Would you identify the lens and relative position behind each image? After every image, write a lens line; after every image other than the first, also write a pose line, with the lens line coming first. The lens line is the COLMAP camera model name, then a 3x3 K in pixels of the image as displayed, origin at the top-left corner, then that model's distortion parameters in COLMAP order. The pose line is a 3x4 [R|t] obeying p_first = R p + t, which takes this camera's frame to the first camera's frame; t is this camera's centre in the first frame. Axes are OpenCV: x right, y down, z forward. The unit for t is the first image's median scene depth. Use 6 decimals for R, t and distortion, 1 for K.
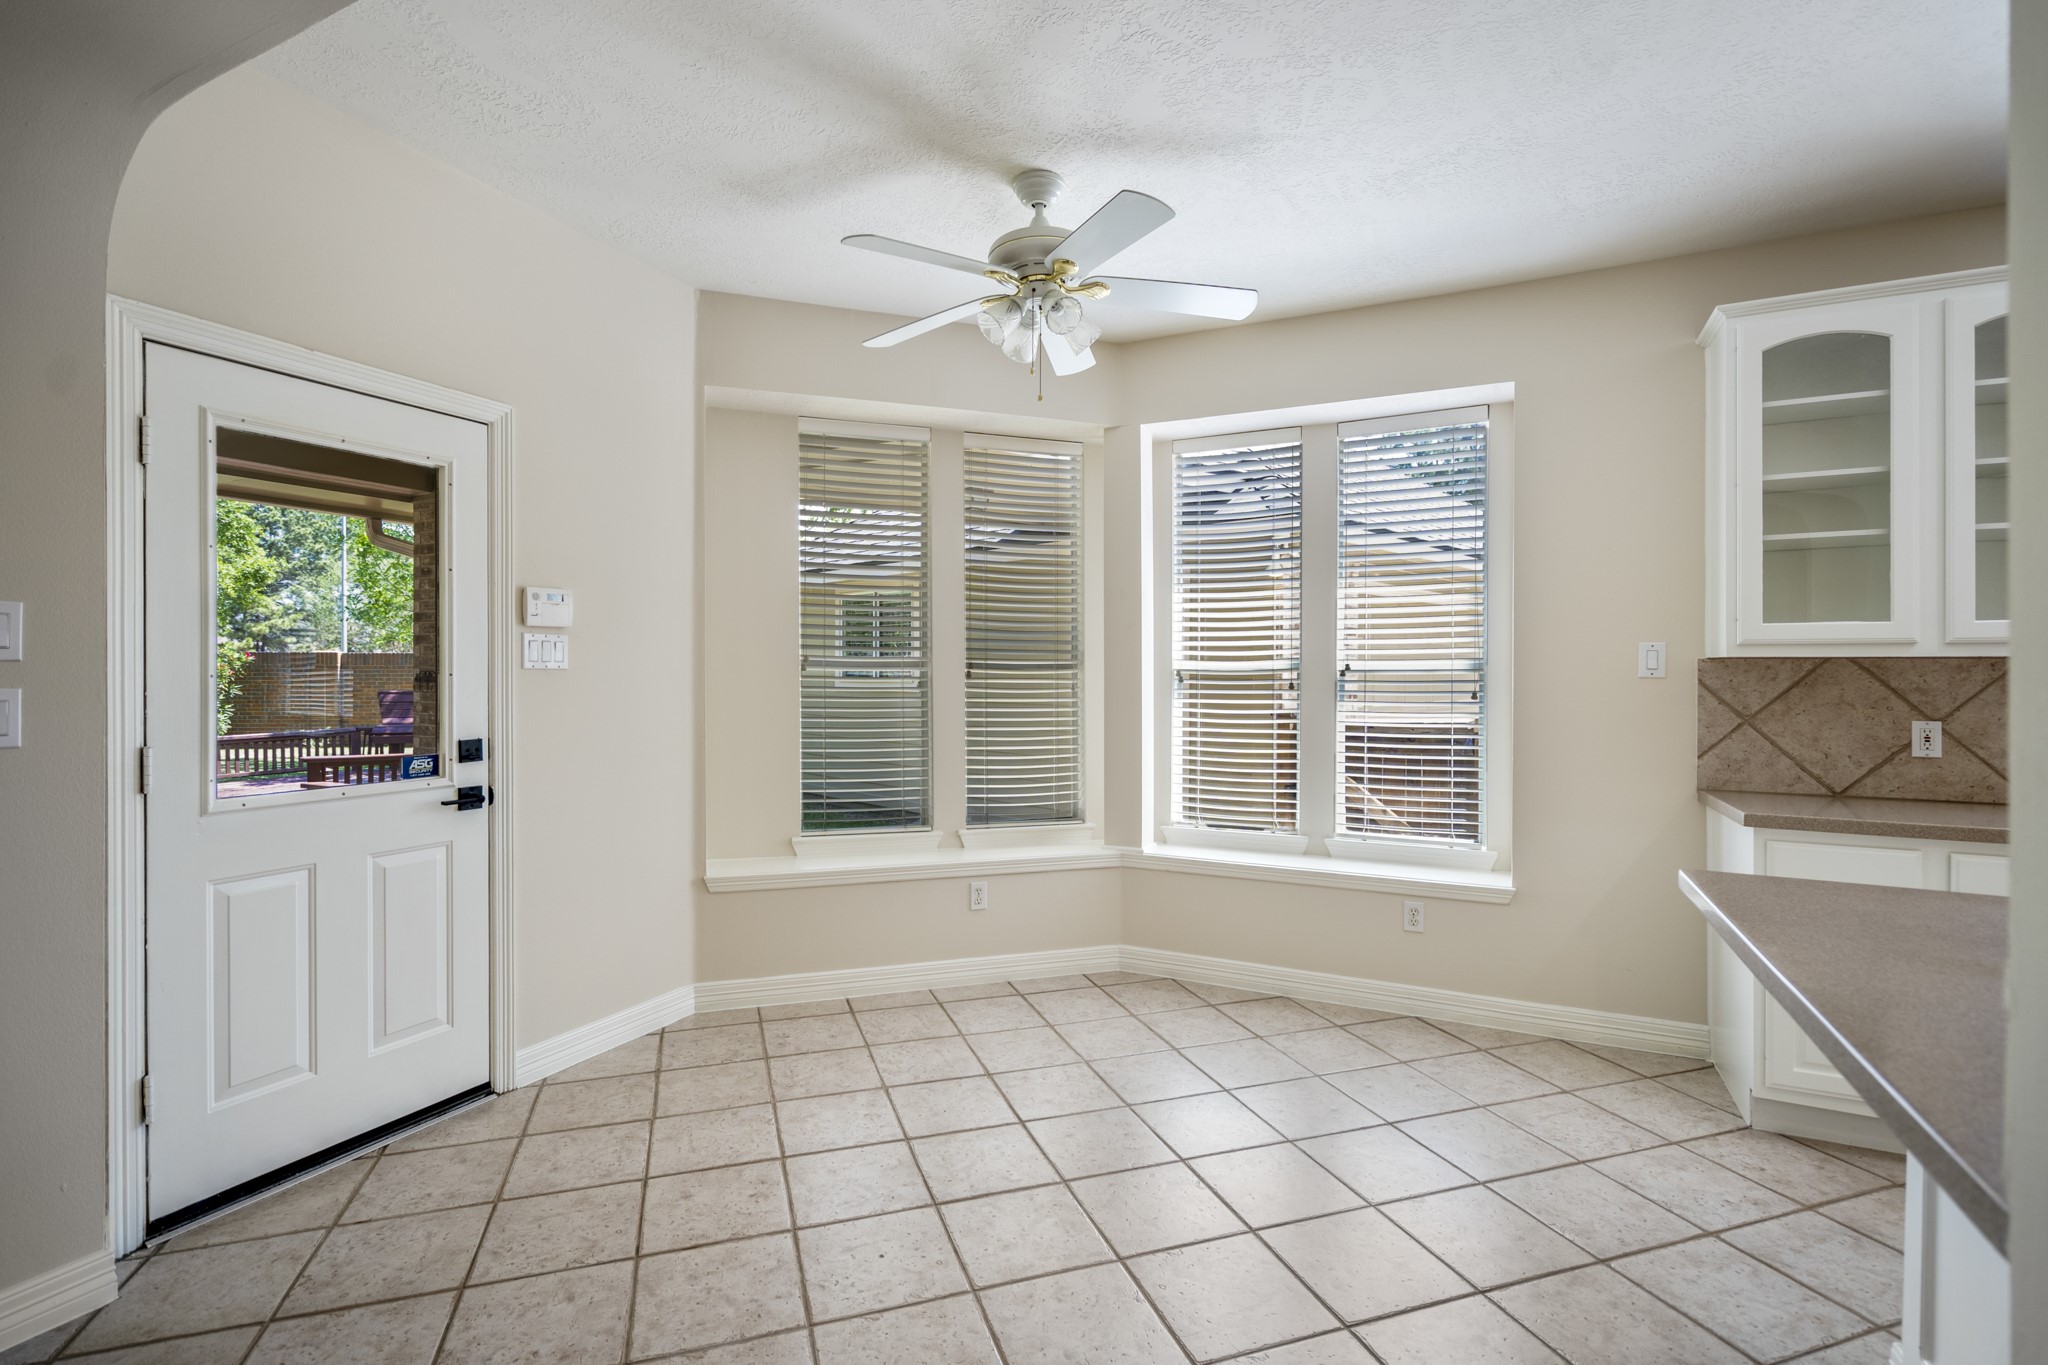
lens RADIAL K [[947.6, 0, 1024.0], [0, 947.6, 682.5], [0, 0, 1]] dist [-0.000853, -0.000155]
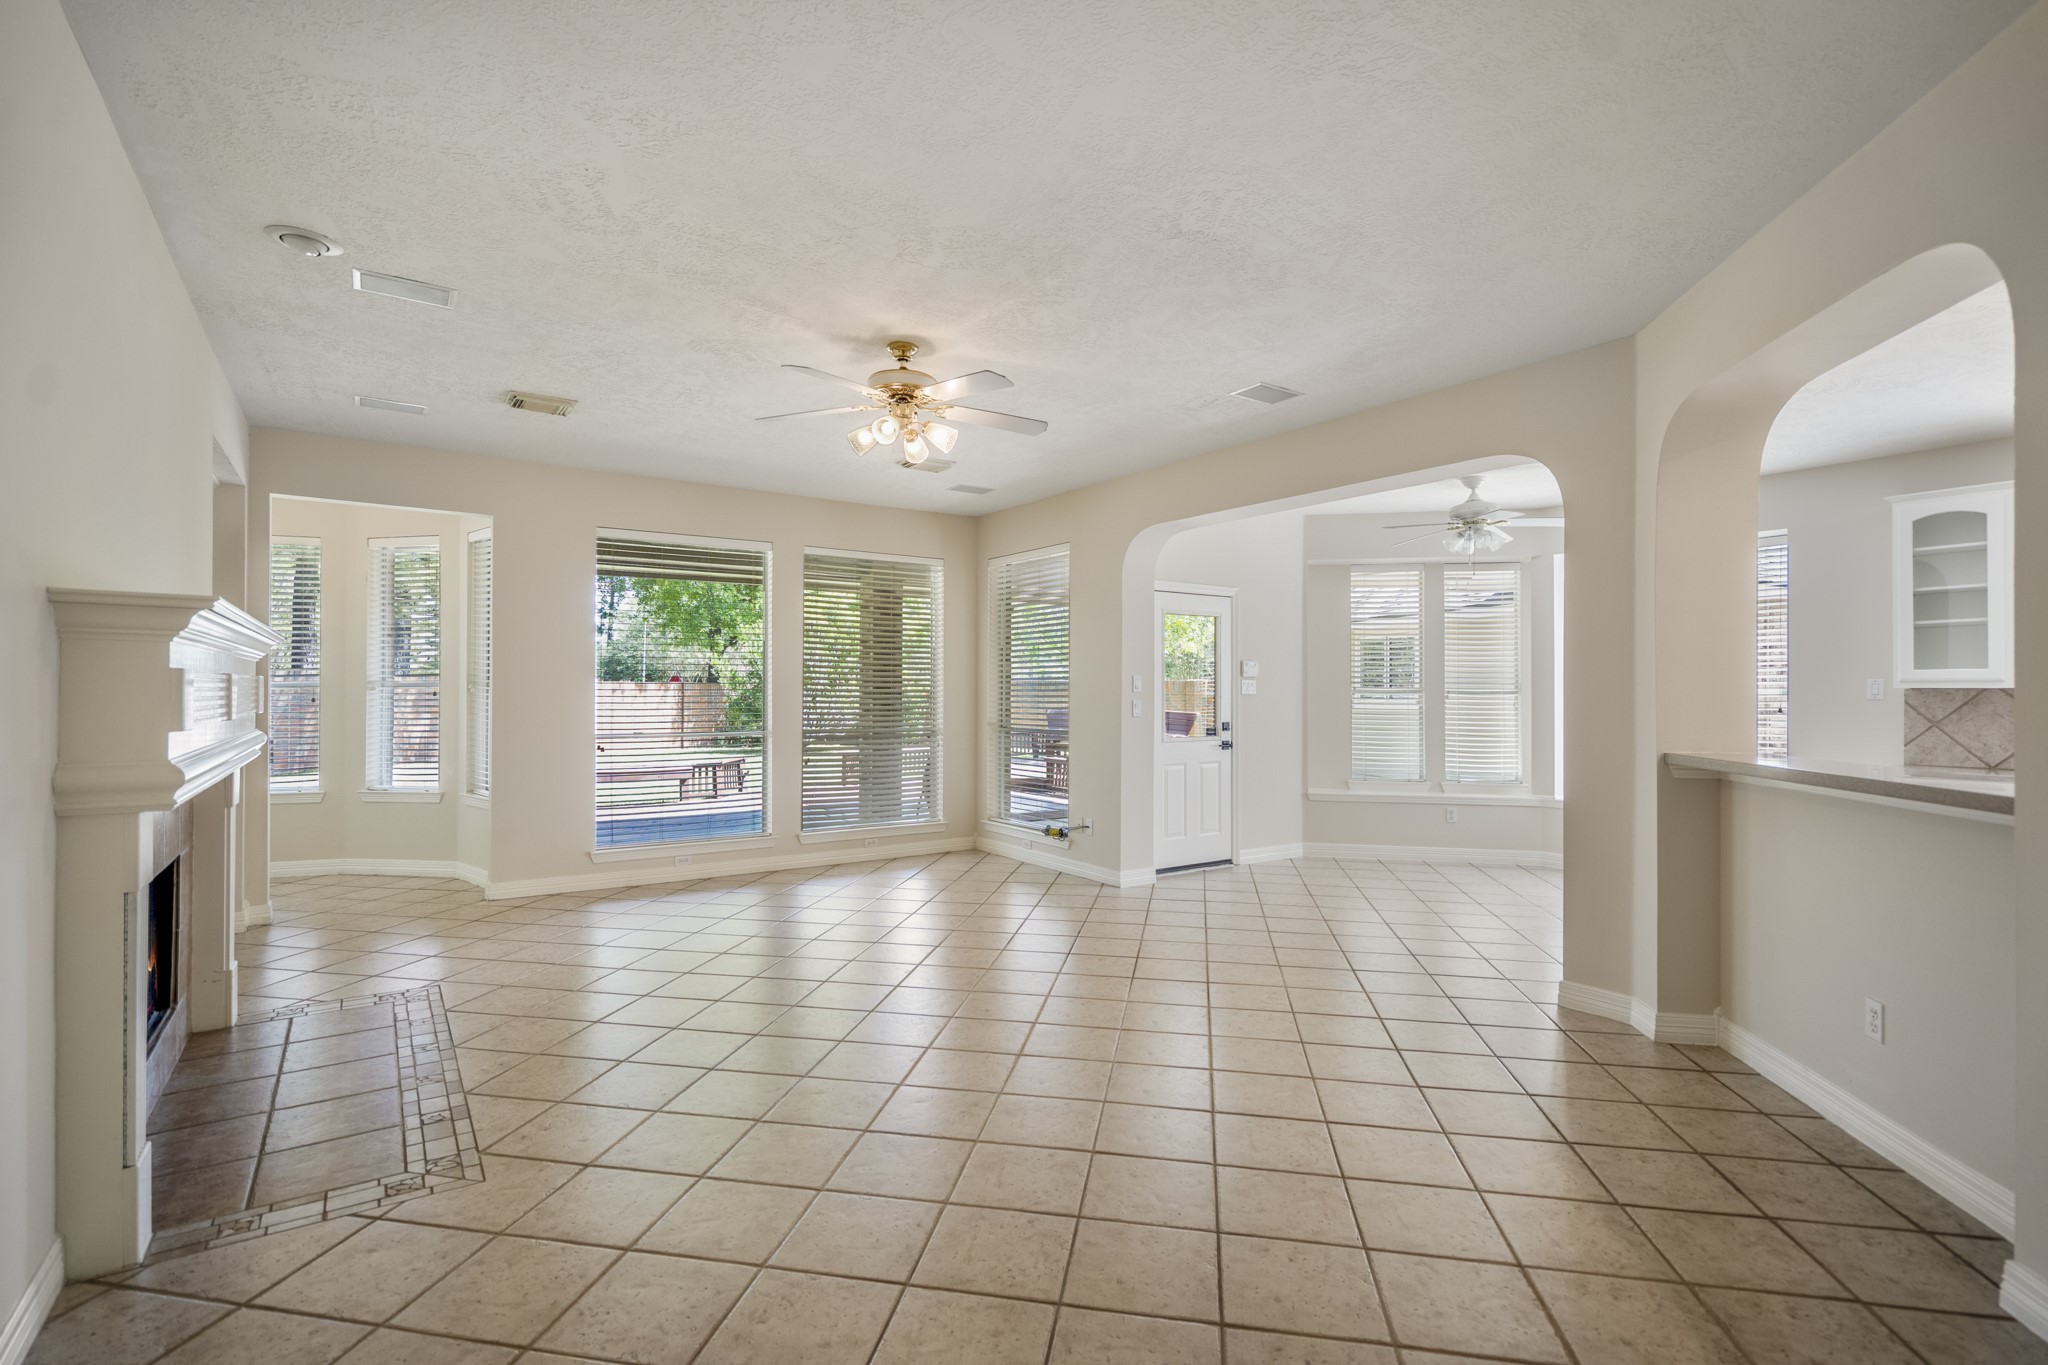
lens RADIAL K [[947.9, 0, 1014.5], [0, 947.9, 686.3], [0, 0, 1]] dist [-0.000861, -0.000107]
pose [[0.869157, -0.003742, -0.494522, 0.174631], [-0.005551, 0.999835, -0.017323, 0.010685], [0.494505, 0.017802, 0.868992, -1.441903]]
